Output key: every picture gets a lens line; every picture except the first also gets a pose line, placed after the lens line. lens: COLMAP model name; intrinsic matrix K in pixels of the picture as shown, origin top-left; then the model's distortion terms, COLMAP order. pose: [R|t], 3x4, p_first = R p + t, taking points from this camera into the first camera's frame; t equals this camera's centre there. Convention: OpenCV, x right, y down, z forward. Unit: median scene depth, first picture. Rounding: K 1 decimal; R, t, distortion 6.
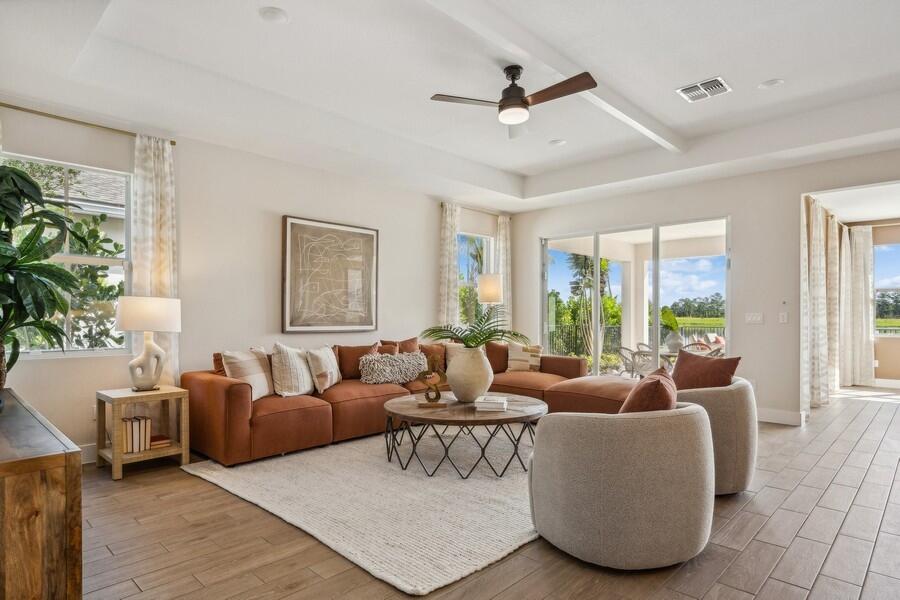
lens RADIAL K [[509.0, 0, 445.4], [0, 509.0, 315.5], [0, 0, 1]] dist [-0.001708, 0.001466]
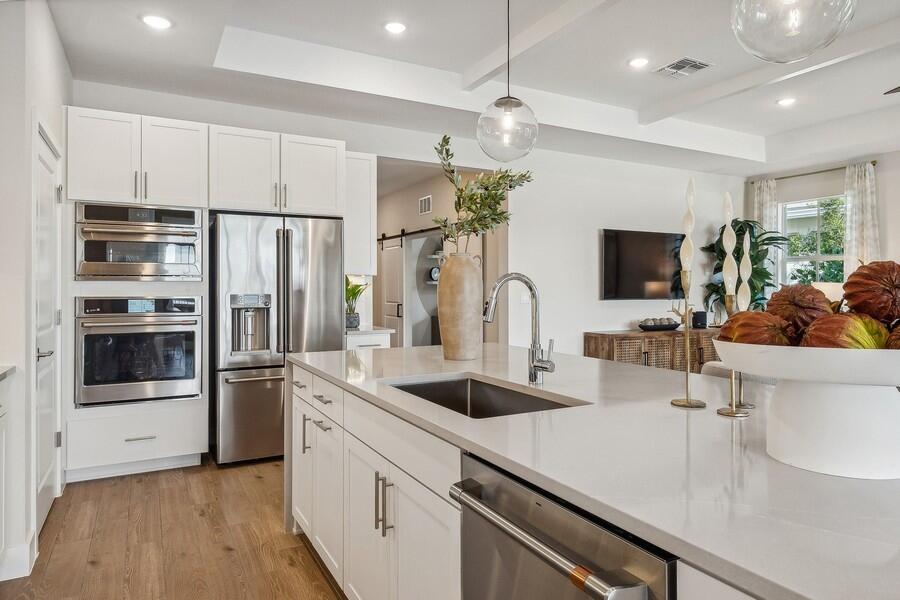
lens RADIAL K [[566.5, 0, 457.8], [0, 566.5, 285.1], [0, 0, 1]] dist [0.006222, 0.000806]
pose [[-0.283843, -0.006926, -0.958846, 1.100041], [-0.000828, 0.999975, -0.006978, -0.013352], [0.958870, -0.001187, -0.283842, 0.371584]]
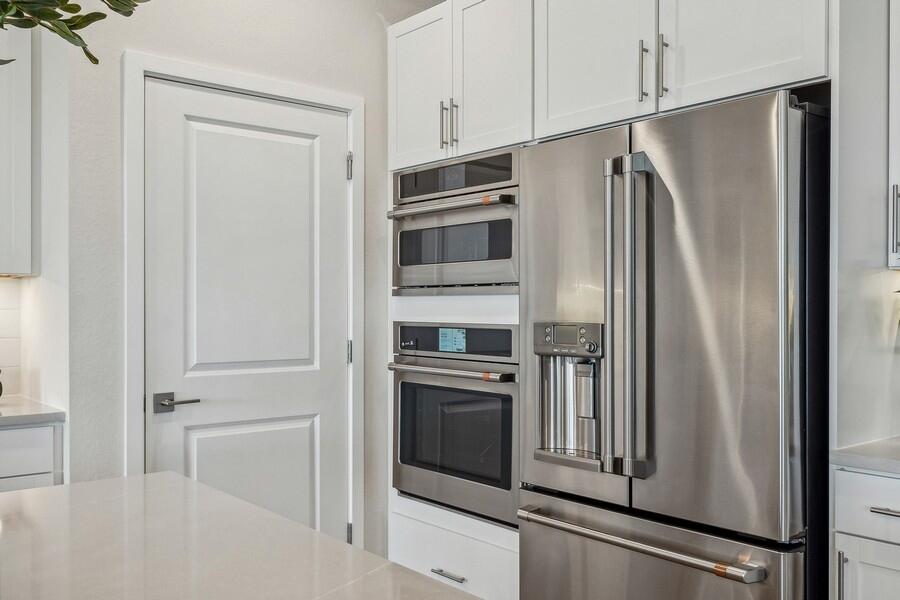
lens RADIAL K [[806.2, 0, 447.7], [0, 806.2, 306.4], [0, 0, 1]] dist [-0.042788, 0.004216]
pose [[-0.995184, -0.001040, 0.098023, 0.399366], [-0.000631, 0.999991, 0.004209, -0.018343], [-0.098027, 0.004127, -0.995175, 0.348601]]
